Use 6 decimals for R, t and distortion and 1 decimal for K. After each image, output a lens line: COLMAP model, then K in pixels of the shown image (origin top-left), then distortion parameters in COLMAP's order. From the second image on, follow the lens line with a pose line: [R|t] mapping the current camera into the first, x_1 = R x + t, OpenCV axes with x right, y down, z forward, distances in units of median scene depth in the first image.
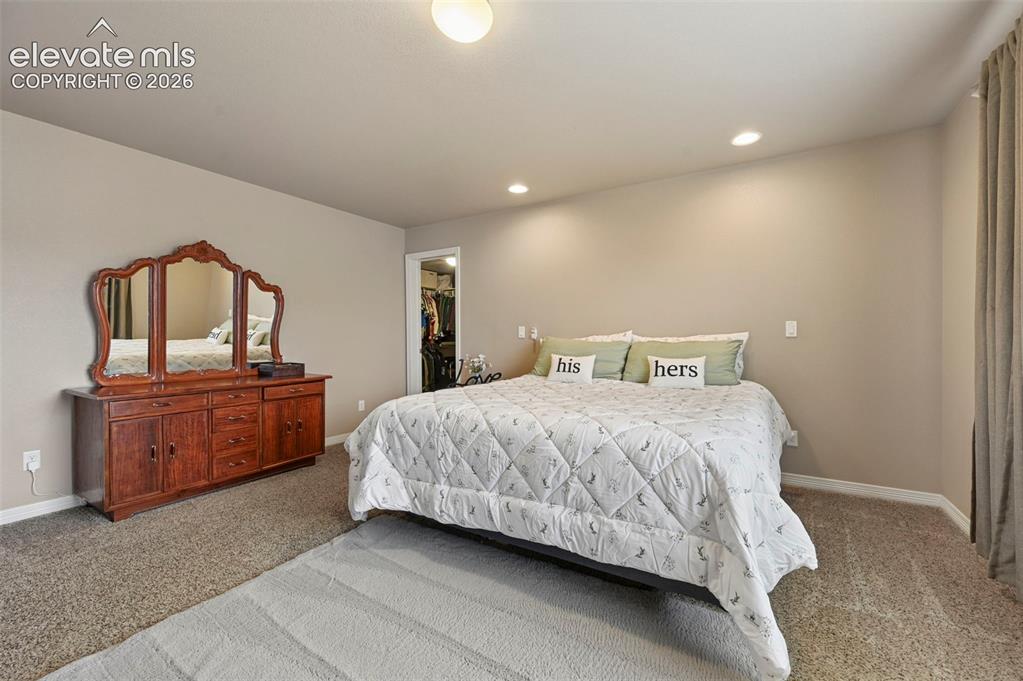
lens RADIAL K [[403.0, 0, 534.8], [0, 403.0, 343.4], [0, 0, 1]] dist [0.002558, 0.000115]
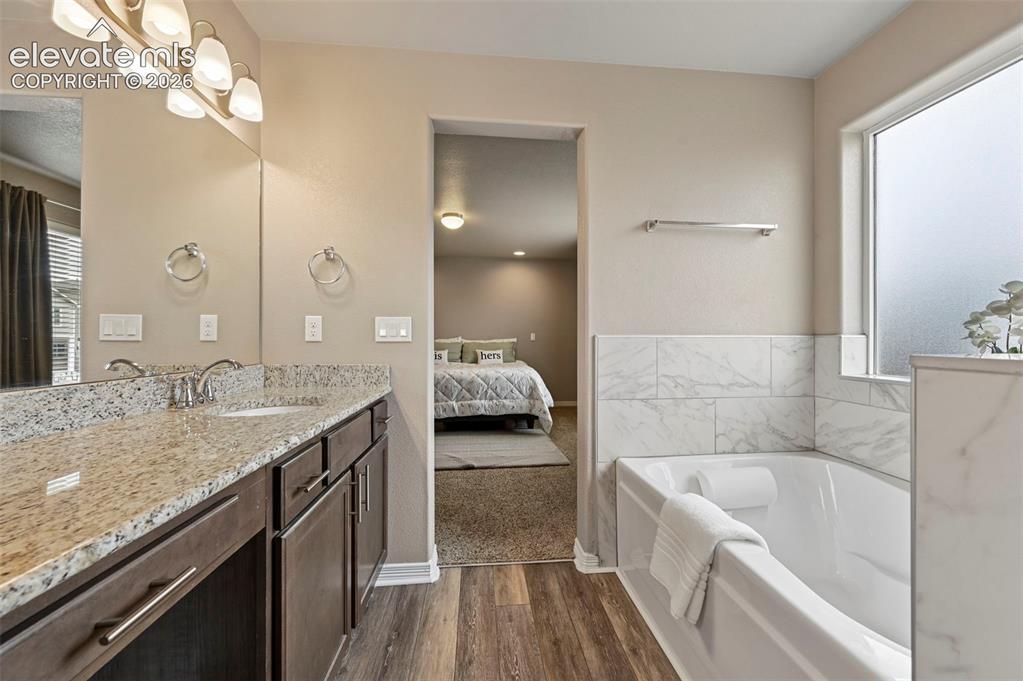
lens RADIAL K [[403.0, 0, 513.4], [0, 403.0, 340.5], [0, 0, 1]] dist [0.002558, 0.000115]
pose [[0.817073, 0.003658, 0.576523, -1.184779], [0.002985, 0.999940, -0.010575, 0.012615], [-0.576527, 0.010361, 0.817013, -1.221053]]
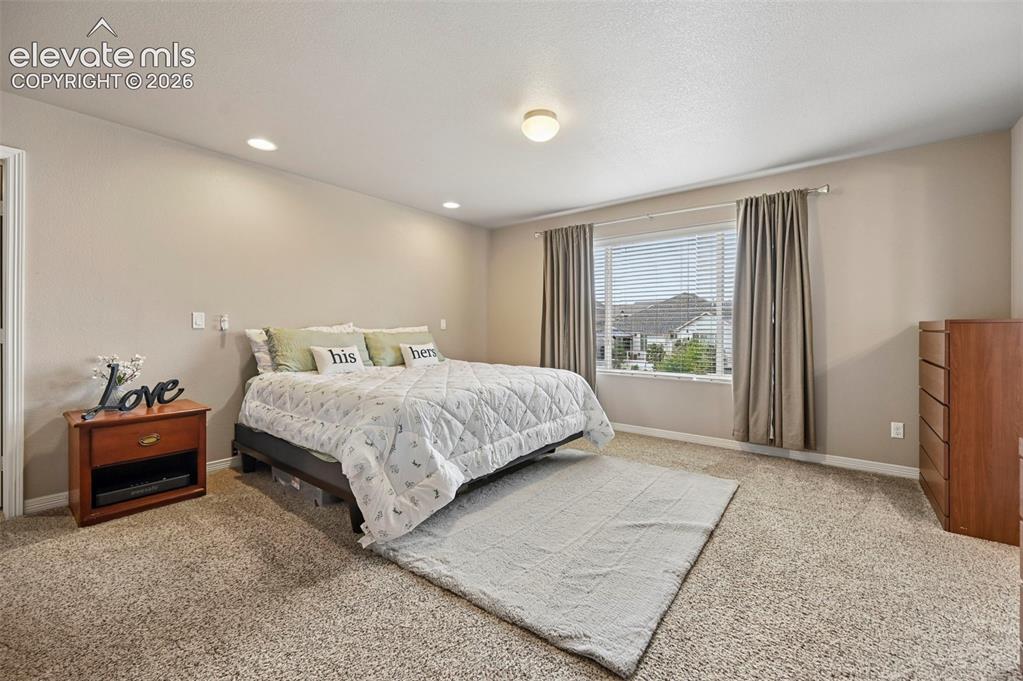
lens RADIAL K [[403.0, 0, 520.8], [0, 403.0, 336.6], [0, 0, 1]] dist [0.002558, 0.000115]
pose [[0.149810, -0.012862, 0.988631, -1.485342], [0.007795, 0.999900, 0.011827, -0.005366], [-0.988684, 0.005934, 0.149895, 0.711322]]
